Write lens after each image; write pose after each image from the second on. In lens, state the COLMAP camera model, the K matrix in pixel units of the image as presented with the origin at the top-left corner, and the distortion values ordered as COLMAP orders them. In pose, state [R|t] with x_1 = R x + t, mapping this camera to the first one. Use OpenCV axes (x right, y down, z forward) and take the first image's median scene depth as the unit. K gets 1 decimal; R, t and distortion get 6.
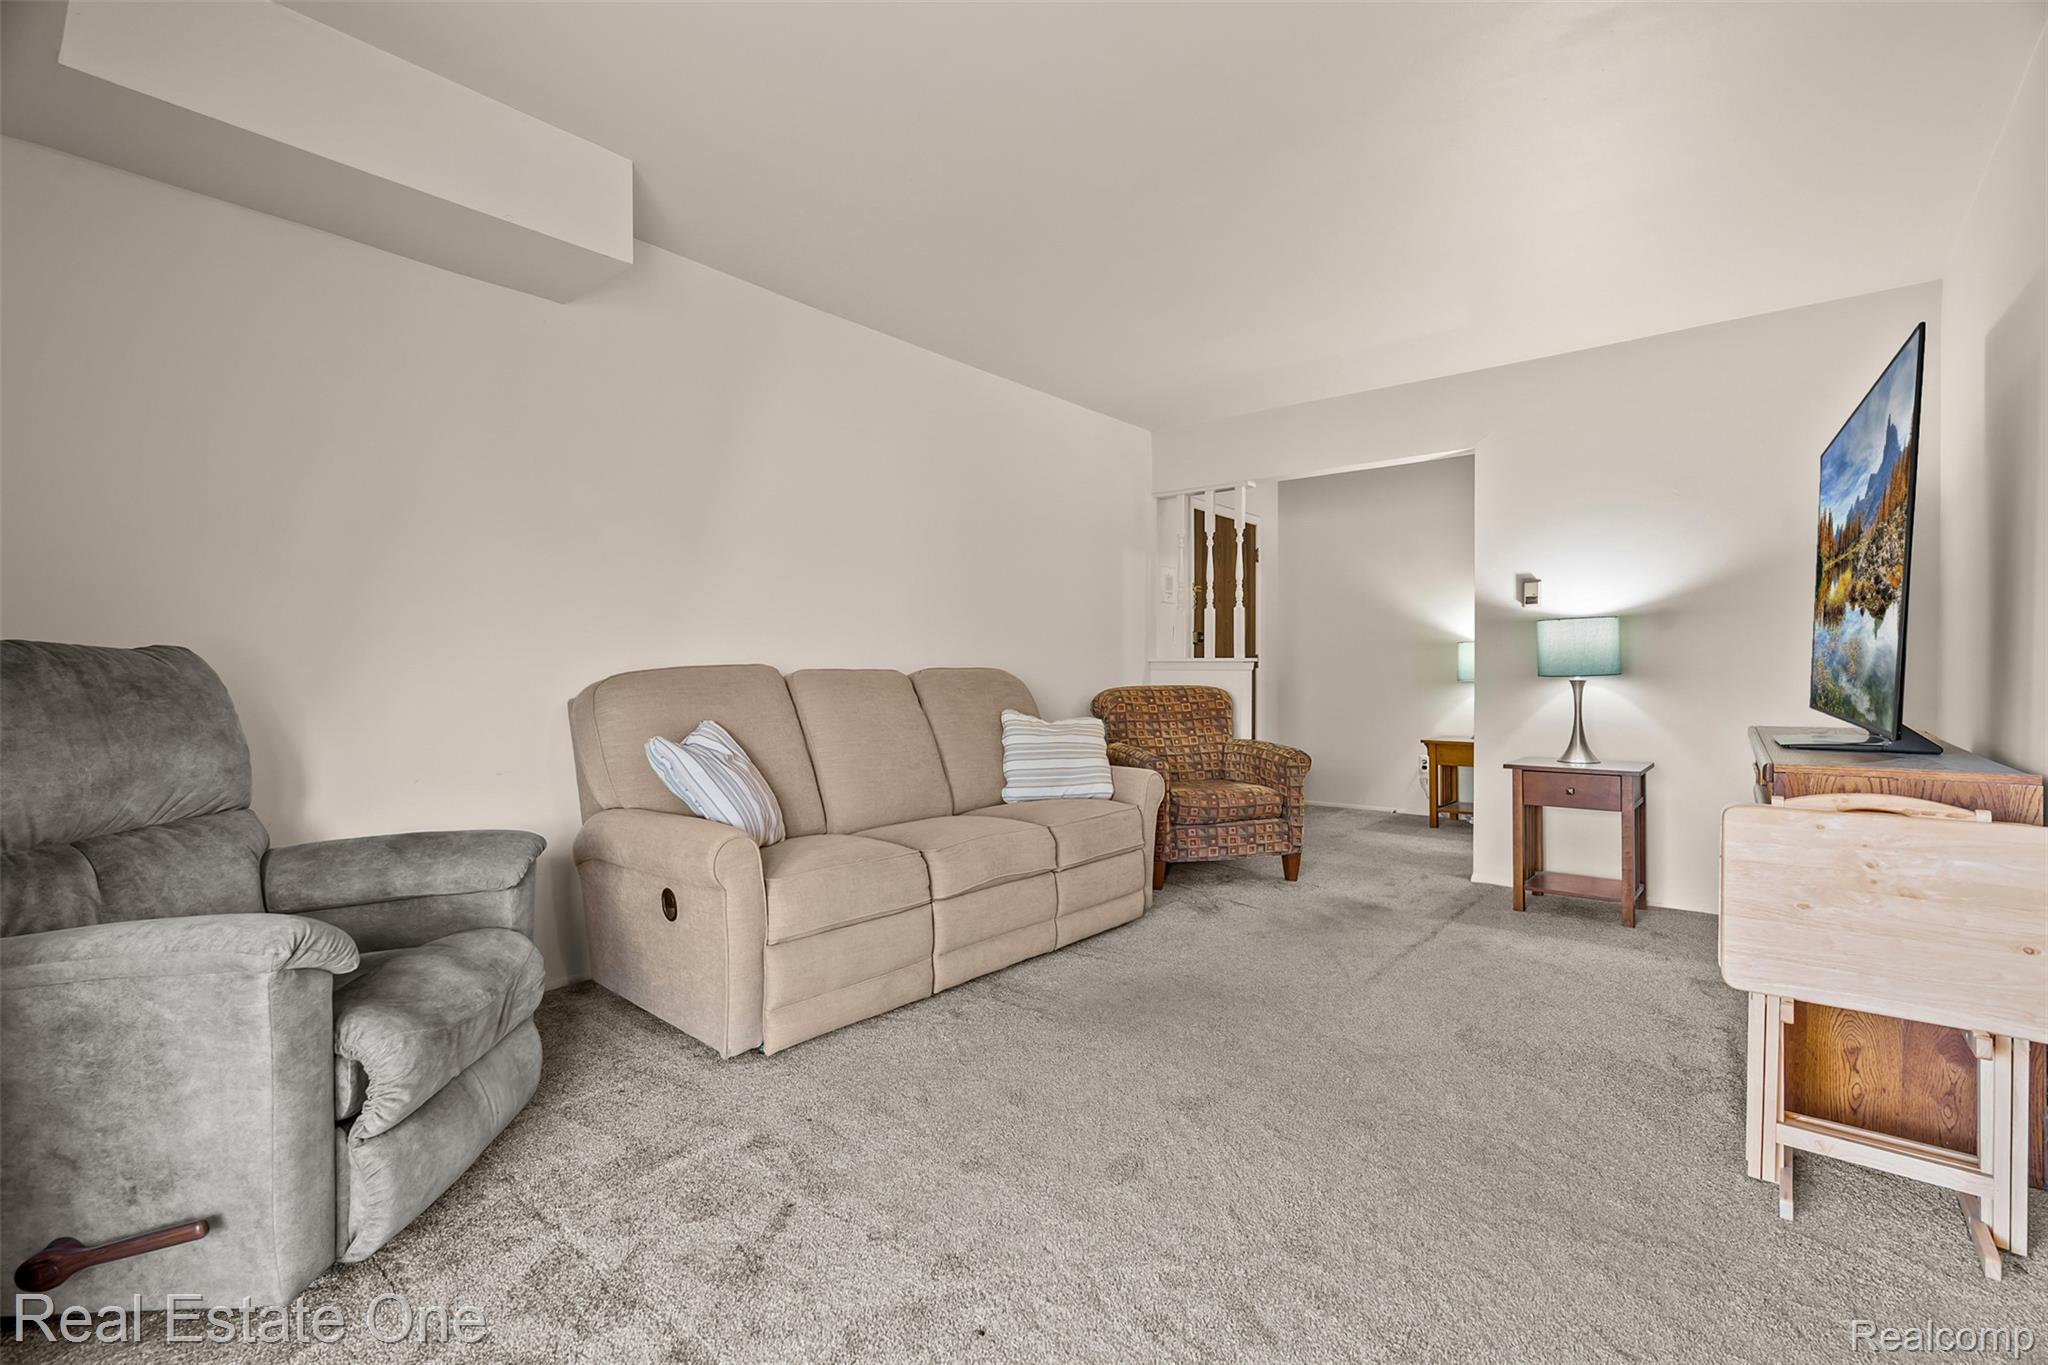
lens RADIAL K [[926.4, 0, 1023.6], [0, 926.4, 666.9], [0, 0, 1]] dist [-0.004555, -0.000423]
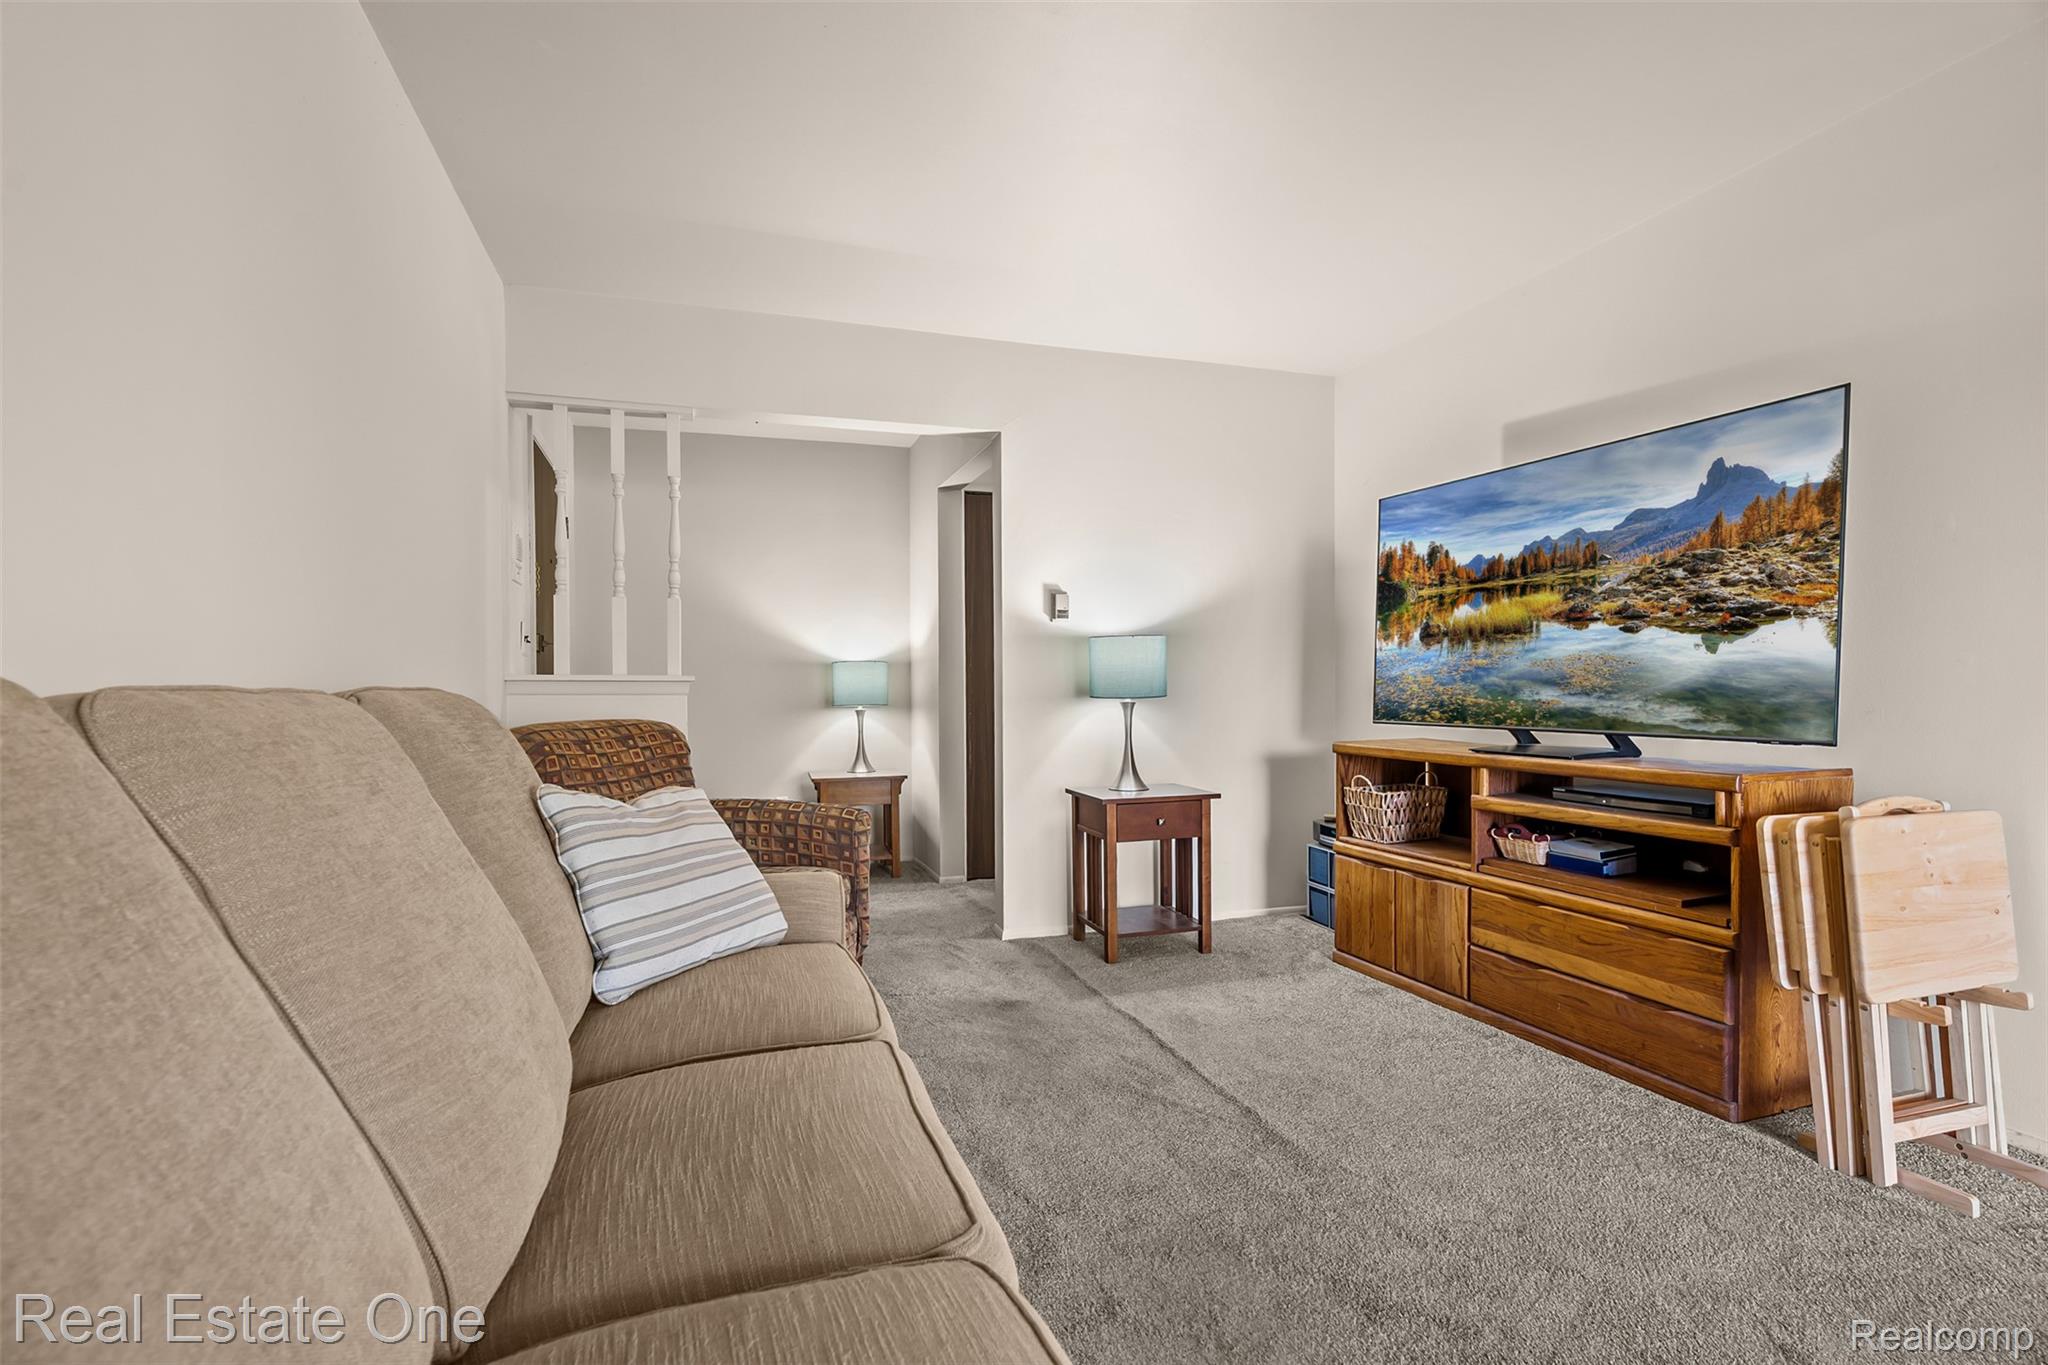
lens RADIAL K [[954.0, 0, 1022.8], [0, 954.0, 687.7], [0, 0, 1]] dist [-0.003499, -0.000258]
pose [[0.526546, 0.002948, 0.850142, -0.277625], [0.002180, 0.999986, -0.004818, 0.003736], [-0.850144, 0.004390, 0.526532, 0.579194]]
